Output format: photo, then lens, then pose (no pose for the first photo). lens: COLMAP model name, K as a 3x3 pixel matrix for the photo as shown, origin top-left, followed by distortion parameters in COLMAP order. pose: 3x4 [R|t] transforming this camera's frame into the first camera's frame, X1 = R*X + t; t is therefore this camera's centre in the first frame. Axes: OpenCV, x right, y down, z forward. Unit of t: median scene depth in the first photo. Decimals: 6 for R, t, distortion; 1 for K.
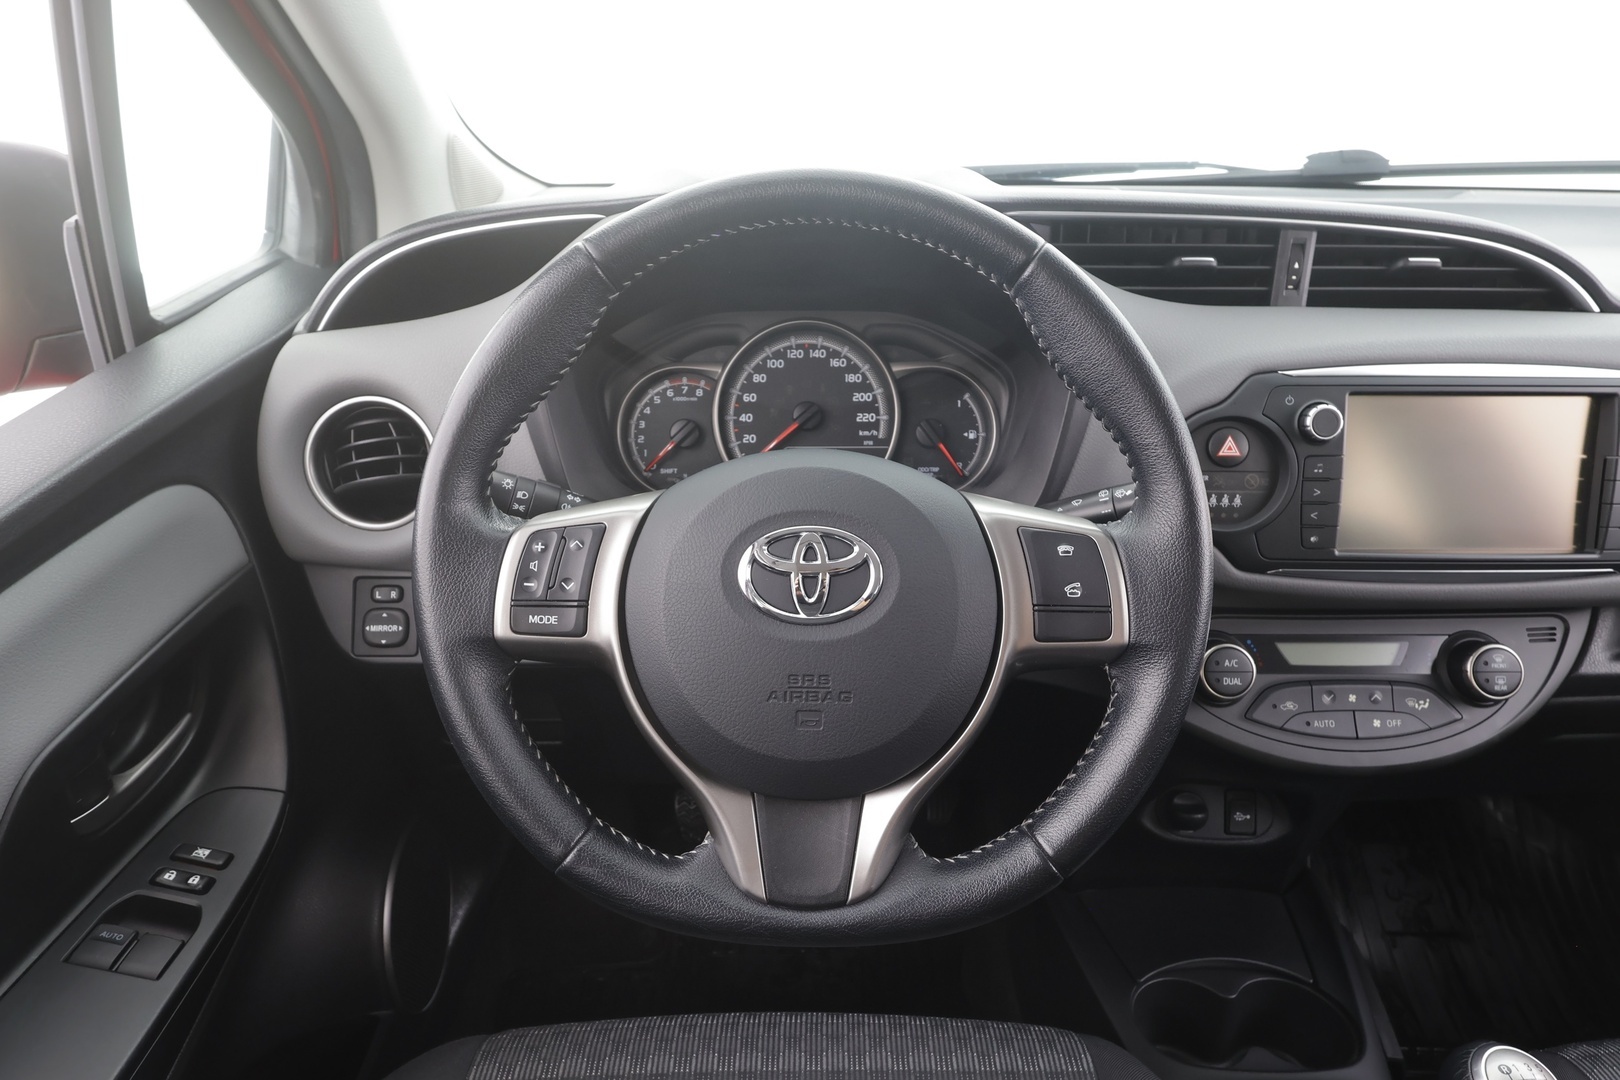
lens RADIAL K [[945.4, 0, 810.0], [0, 945.4, 540.0], [0, 0, 1]] dist [0.006995, -0.000587]
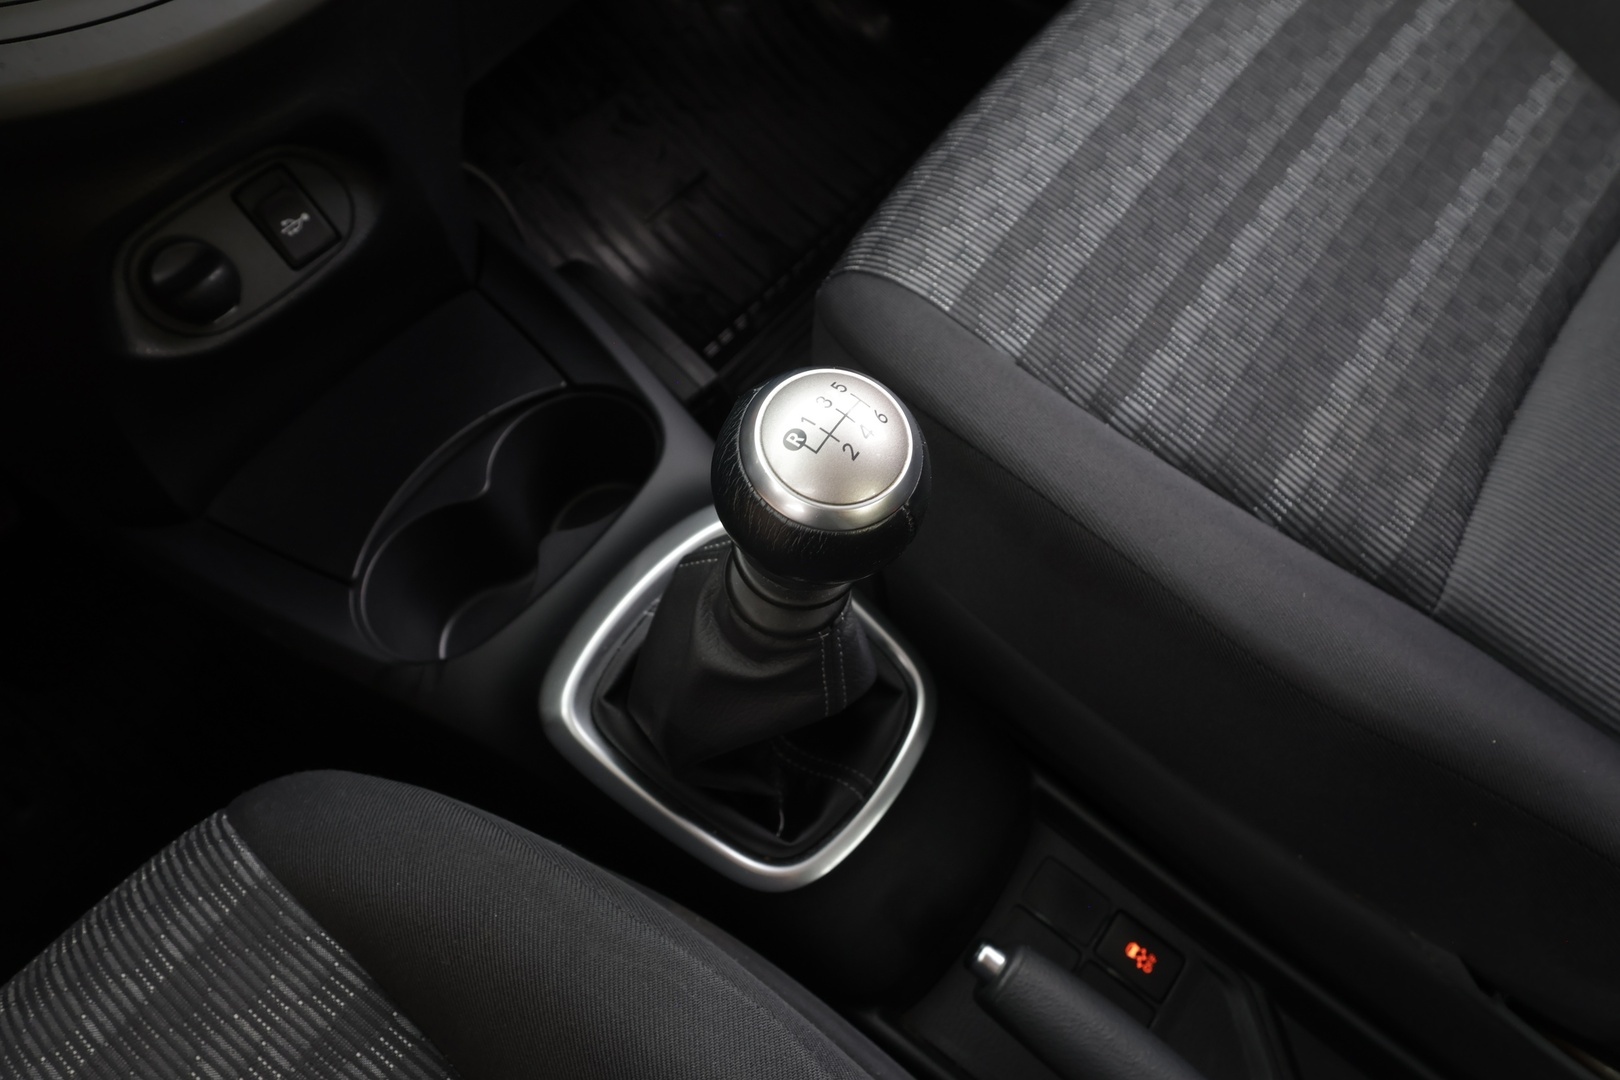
lens RADIAL K [[968.0, 0, 810.0], [0, 968.0, 540.0], [0, 0, 1]] dist [-0.003948, -0.002002]
pose [[0.626060, -0.706631, 0.329729, 0.340943], [0.402203, 0.654890, 0.639806, 0.184283], [-0.668043, -0.267939, 0.694210, 0.411218]]
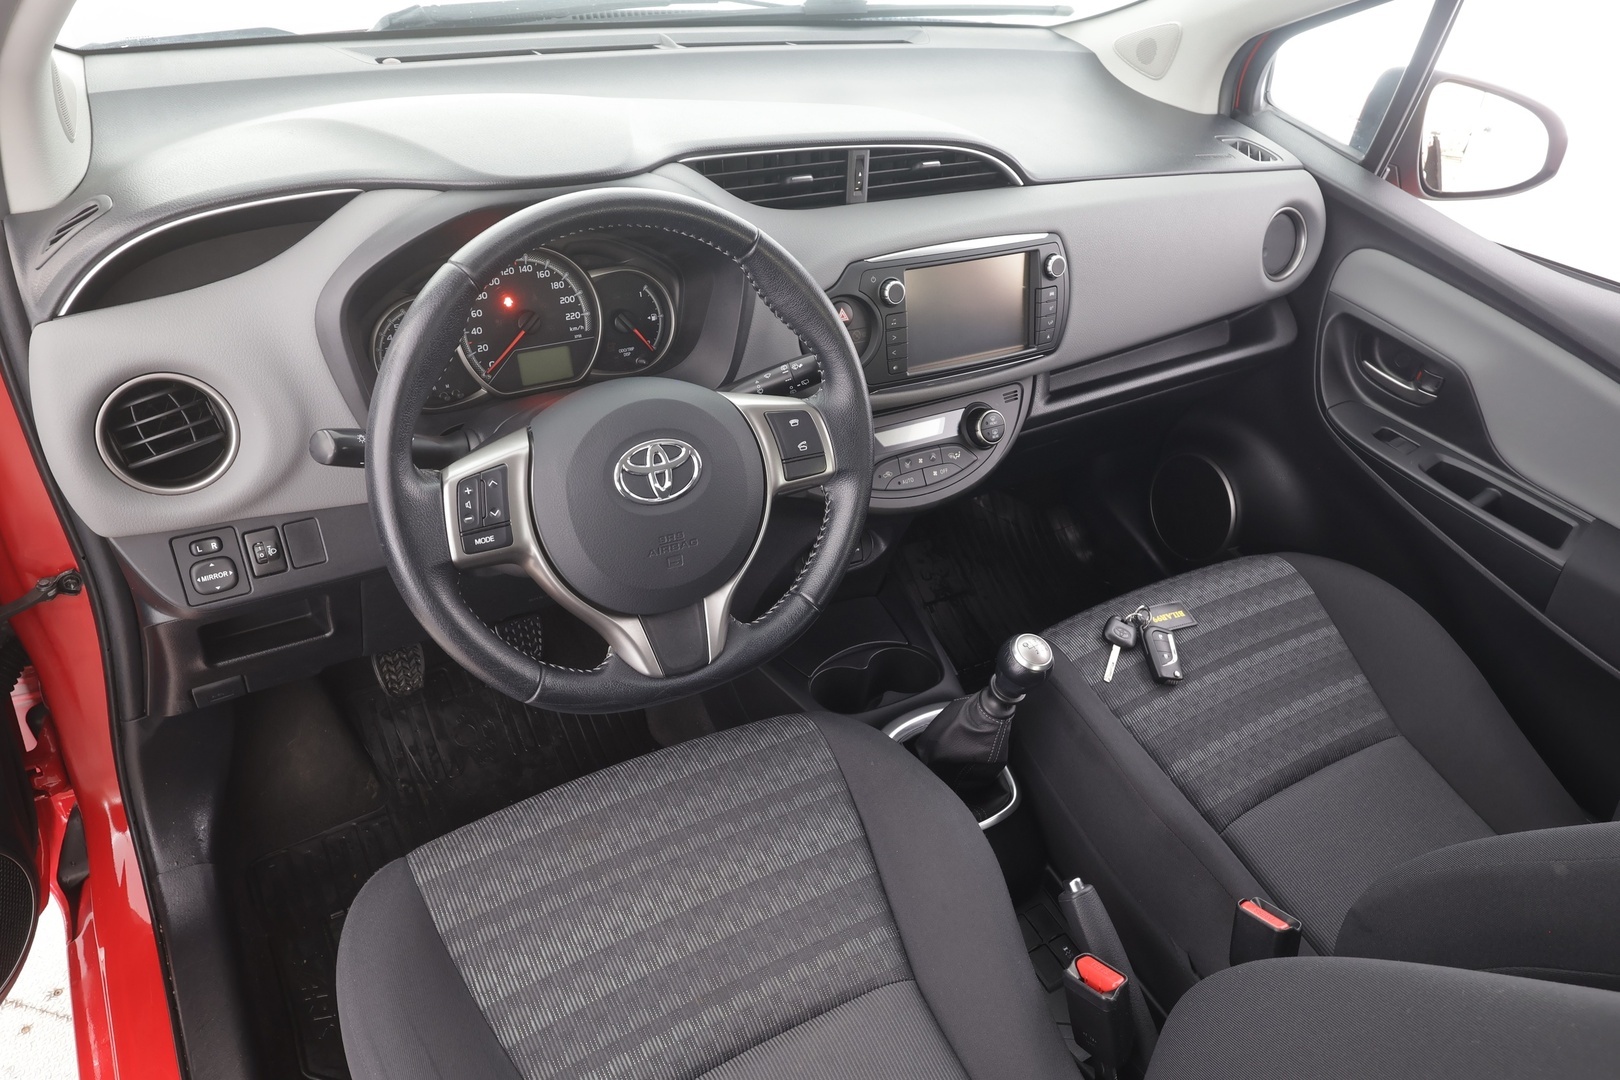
lens RADIAL K [[1106.0, 0, 810.0], [0, 1106.0, 540.0], [0, 0, 1]] dist [-0.020228, -0.000261]
pose [[0.856436, -0.237574, 0.458340, -0.440822], [0.125370, 0.956955, 0.261762, -0.204891], [-0.500798, -0.166720, 0.849356, -0.463309]]
